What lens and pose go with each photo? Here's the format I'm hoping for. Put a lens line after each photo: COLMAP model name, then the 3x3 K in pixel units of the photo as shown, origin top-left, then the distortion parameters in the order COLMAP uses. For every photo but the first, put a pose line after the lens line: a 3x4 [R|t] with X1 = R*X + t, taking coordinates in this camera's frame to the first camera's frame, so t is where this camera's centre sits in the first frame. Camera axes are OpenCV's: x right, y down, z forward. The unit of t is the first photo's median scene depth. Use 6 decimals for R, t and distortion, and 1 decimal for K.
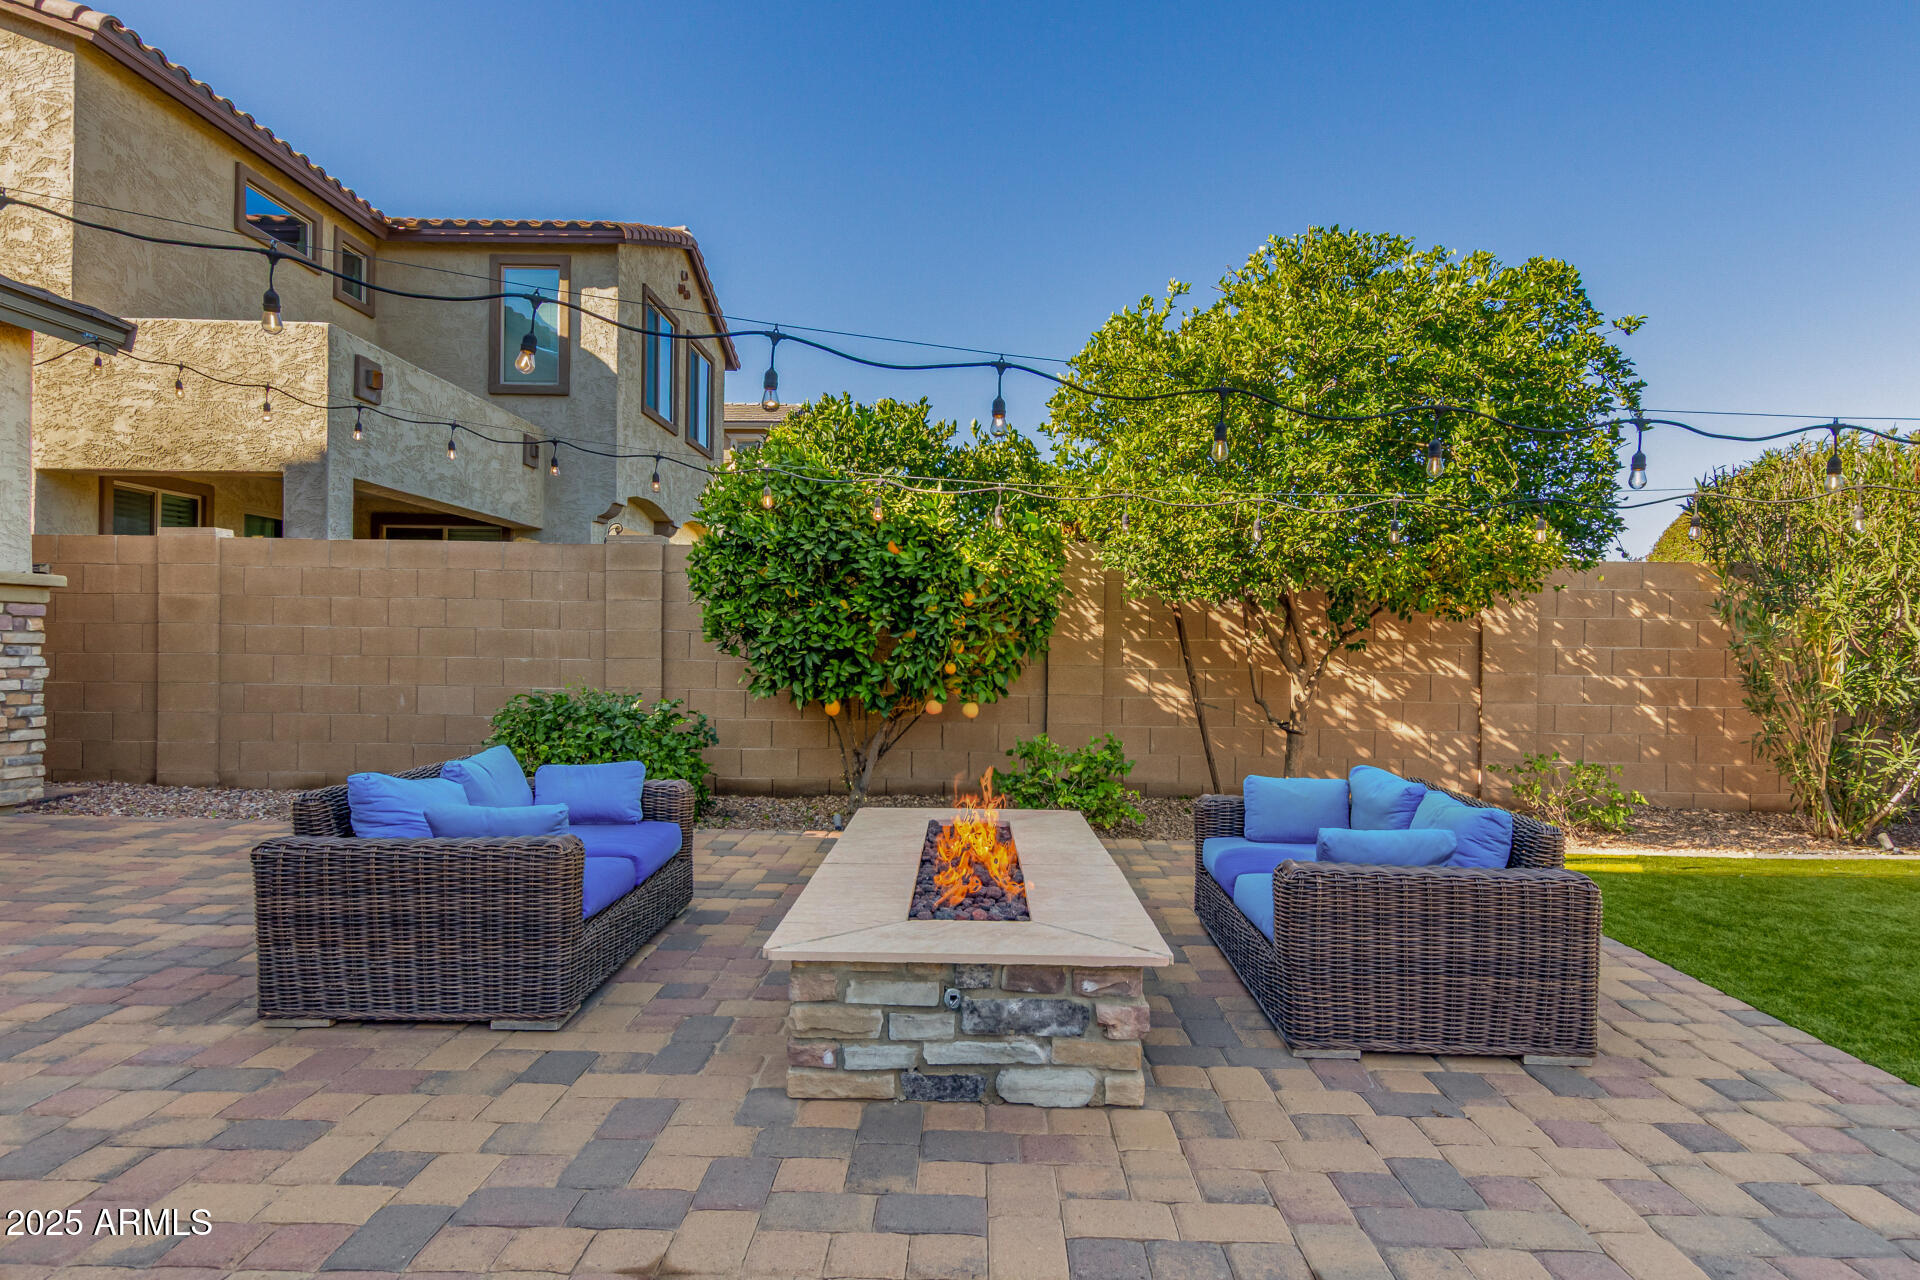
lens RADIAL K [[1061.4, 0, 960.0], [0, 1061.4, 640.0], [0, 0, 1]] dist [0.001864, 0.001562]
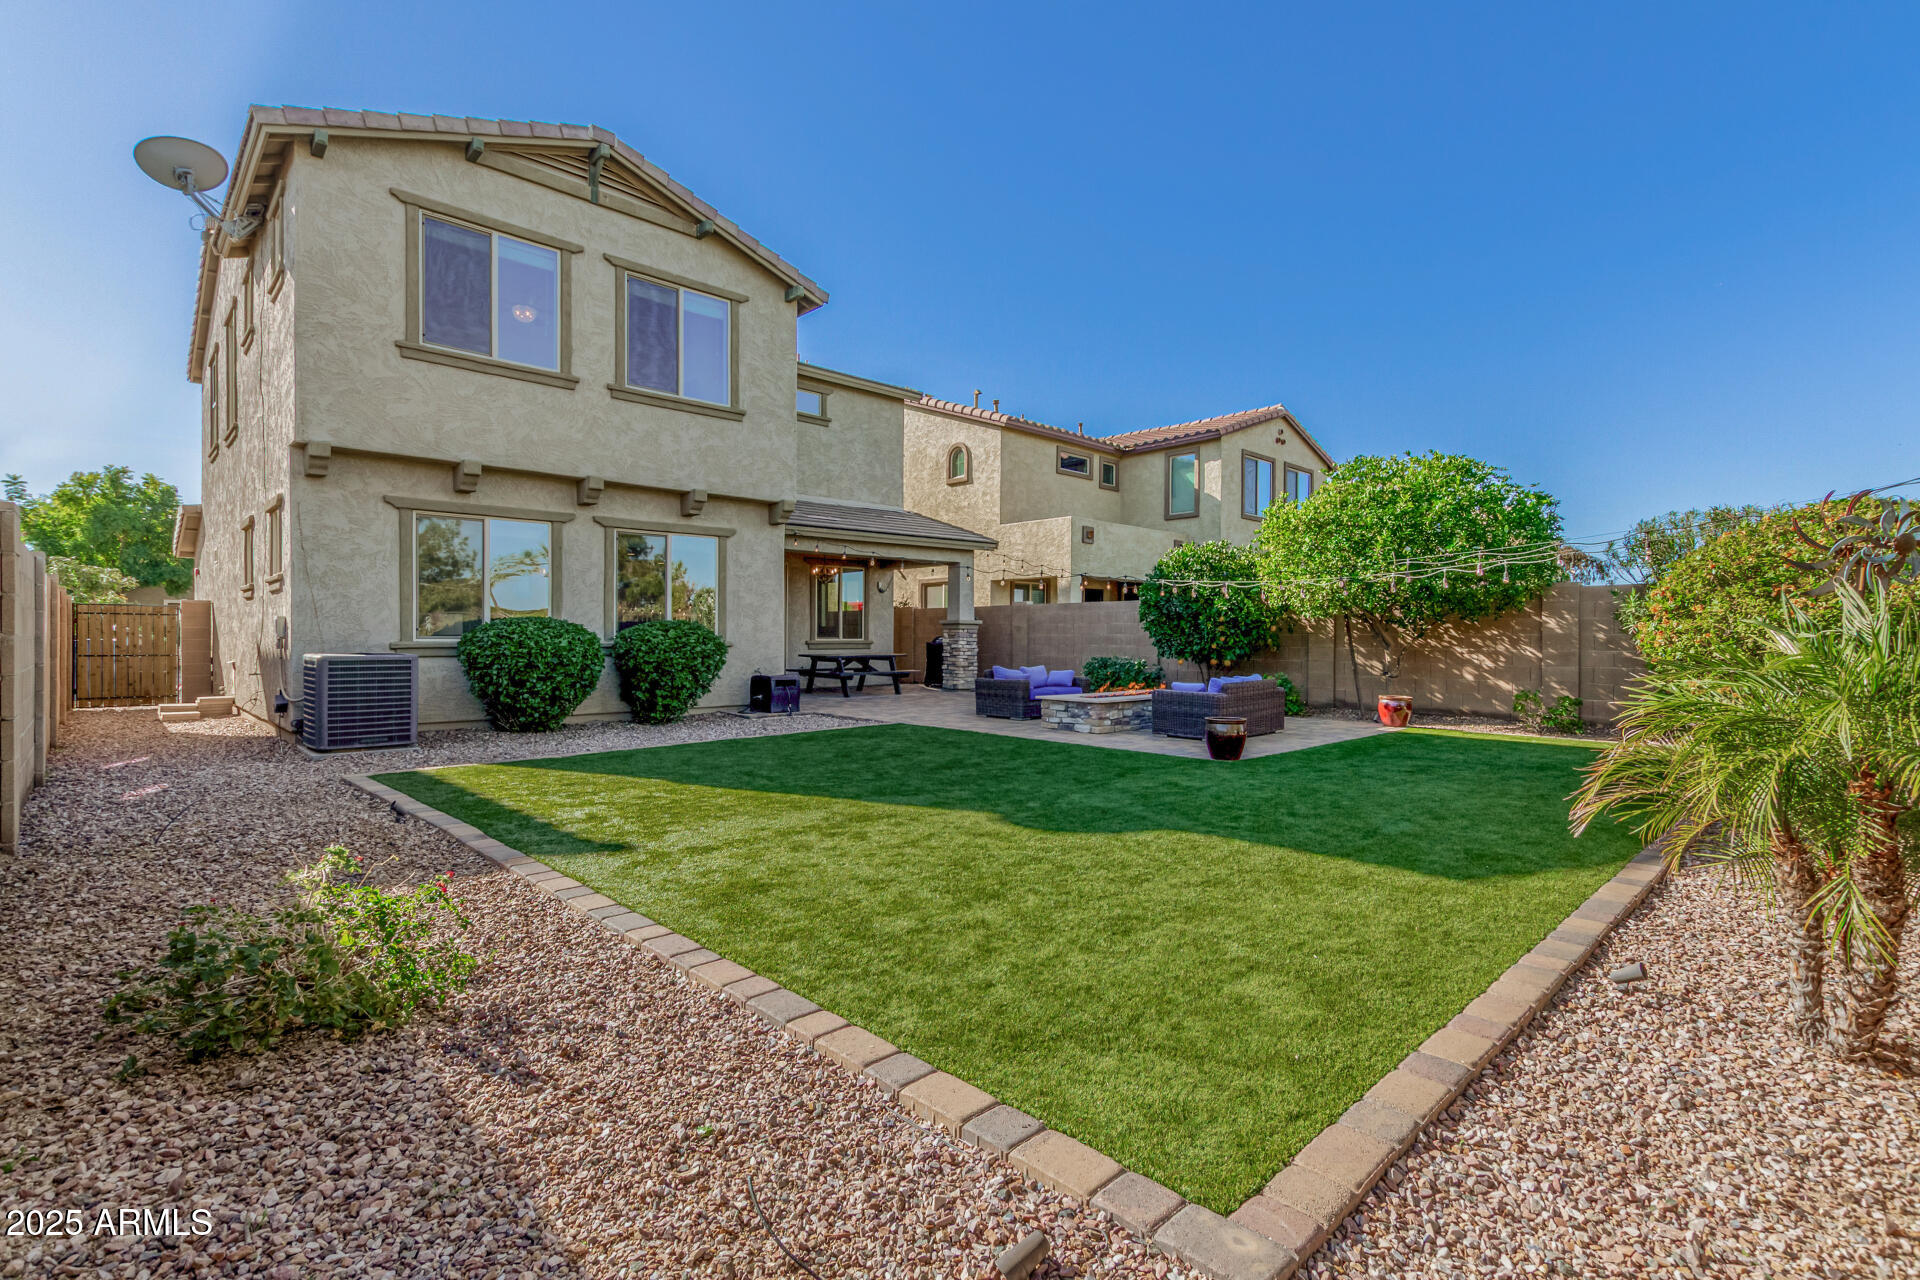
lens RADIAL K [[901.2, 0, 1011.2], [0, 901.2, 640.8], [0, 0, 1]] dist [0.004096, 0.000042]
pose [[0.710148, -0.008484, -0.704002, 1.138575], [0.001070, 0.999939, -0.010971, 0.031637], [0.704052, 0.007038, 0.710114, -0.877664]]
